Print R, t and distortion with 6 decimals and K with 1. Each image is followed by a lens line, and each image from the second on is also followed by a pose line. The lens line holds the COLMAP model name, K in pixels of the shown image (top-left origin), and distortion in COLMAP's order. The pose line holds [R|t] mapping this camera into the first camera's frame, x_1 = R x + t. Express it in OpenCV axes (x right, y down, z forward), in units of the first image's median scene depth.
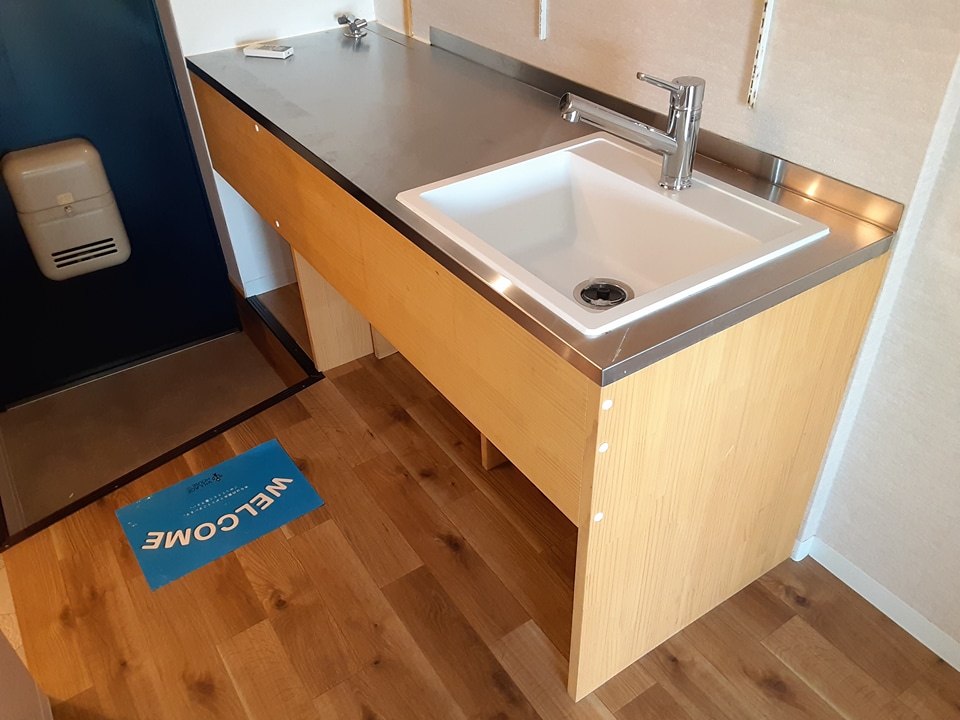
lens RADIAL K [[772.5, 0, 468.1], [0, 772.5, 364.2], [0, 0, 1]] dist [0.128763, -0.207485]
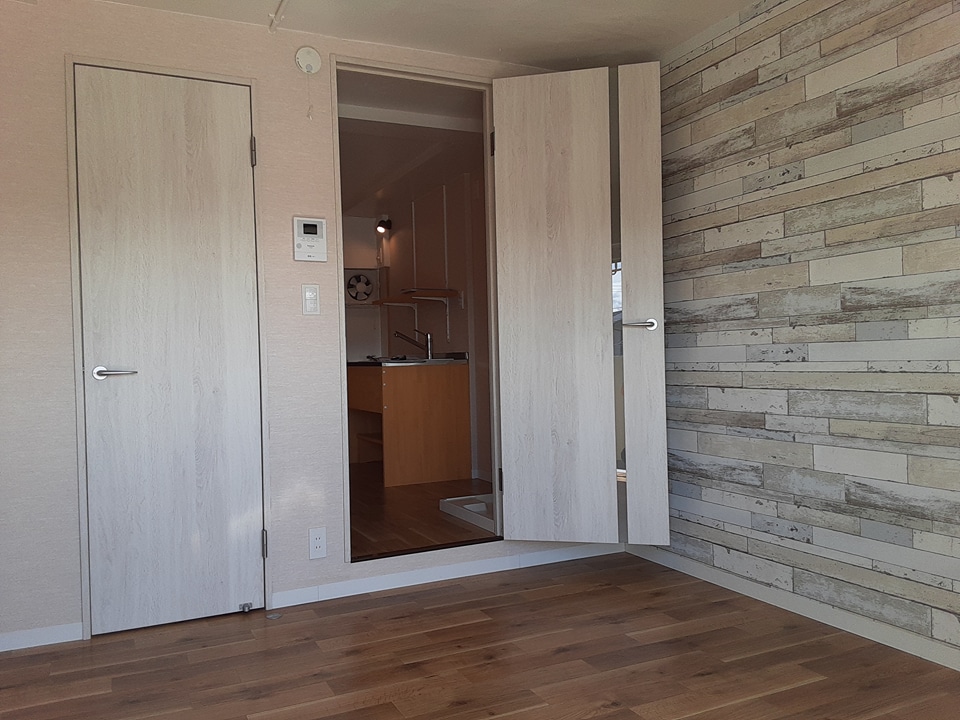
lens RADIAL K [[772.5, 0, 468.1], [0, 772.5, 364.2], [0, 0, 1]] dist [0.128763, -0.207485]
pose [[0.141489, 0.024357, 0.989640, -1.440107], [0.612729, 0.783033, -0.106874, -0.124093], [-0.777524, 0.621503, 0.095866, 0.675264]]
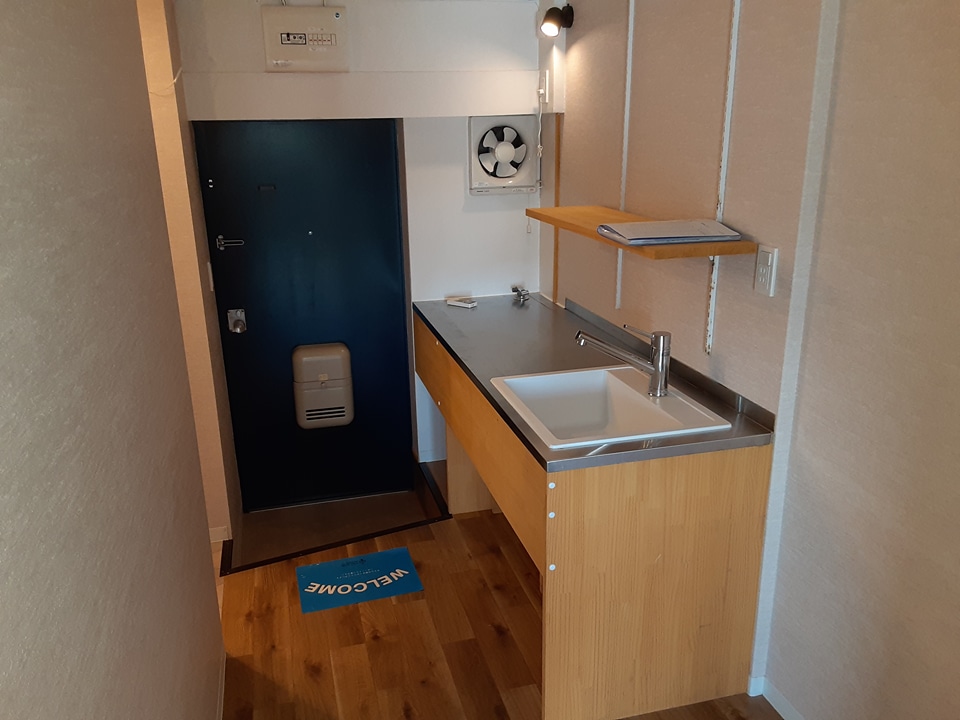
lens RADIAL K [[772.5, 0, 468.1], [0, 772.5, 364.2], [0, 0, 1]] dist [0.128763, -0.207485]
pose [[0.947134, 0.115218, -0.299436, 0.290085], [-0.206019, 0.933867, -0.292315, 0.205744], [0.245954, 0.338551, 0.908235, -0.447094]]
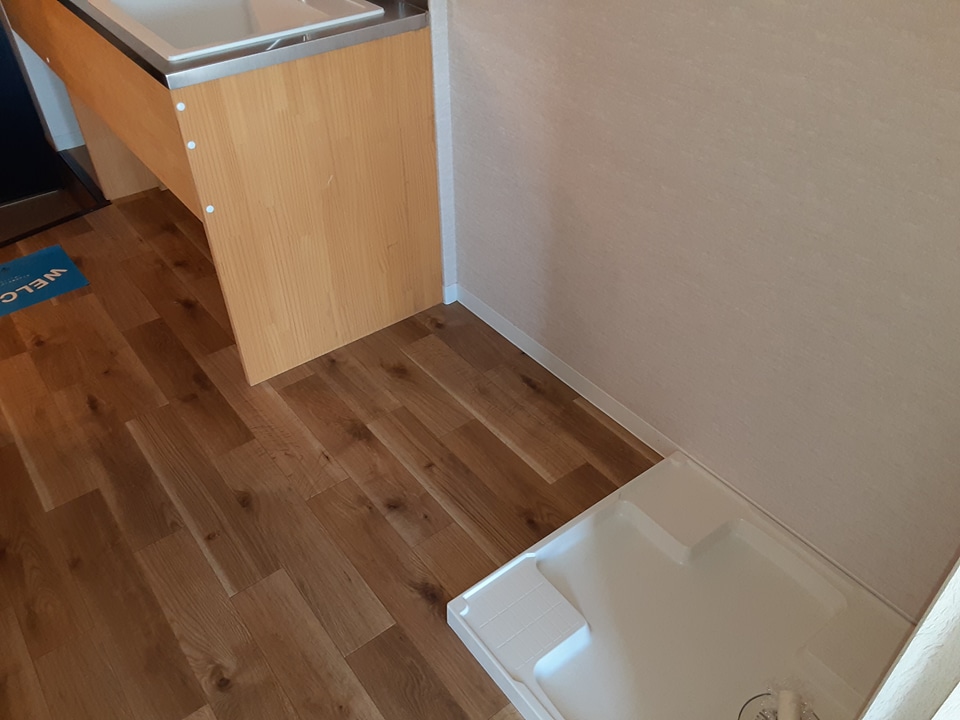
lens RADIAL K [[772.5, 0, 468.1], [0, 772.5, 364.2], [0, 0, 1]] dist [0.128763, -0.207485]
pose [[0.997818, -0.028172, 0.059706, 0.356478], [0.025272, 0.998489, 0.048790, 0.276224], [-0.060990, -0.047174, 0.997023, -0.305348]]
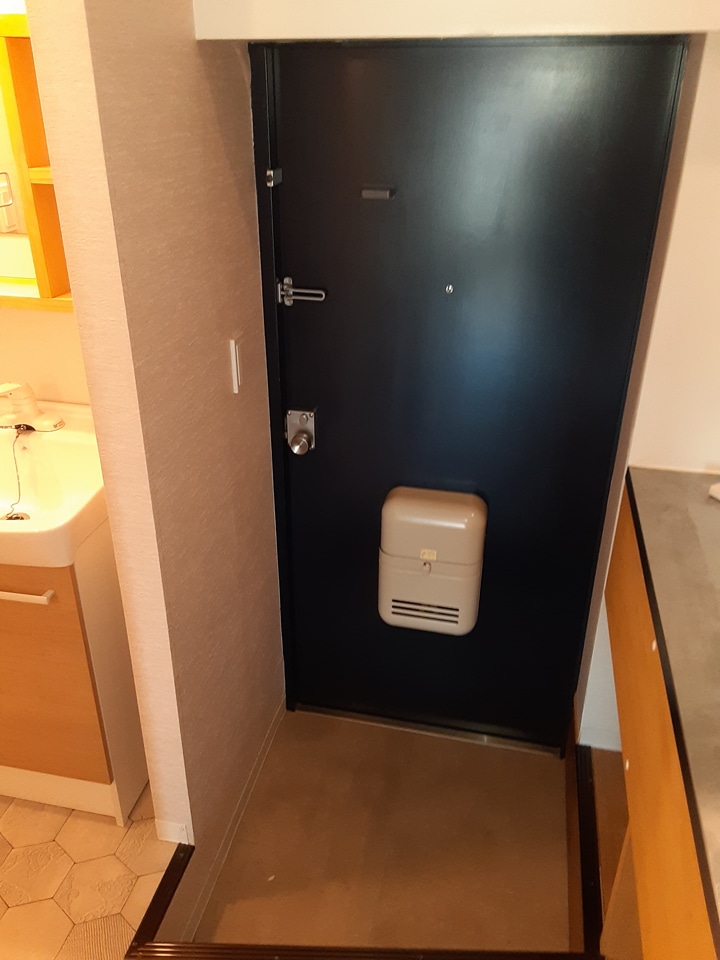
lens RADIAL K [[780.5, 0, 353.0], [0, 780.5, 471.7], [0, 0, 1]] dist [0.093118, -0.086538]
pose [[0.698963, 0.364342, -0.615391, -0.094839], [-0.450754, 0.892497, 0.016435, -0.346241], [0.555223, 0.265903, 0.788051, 0.326165]]
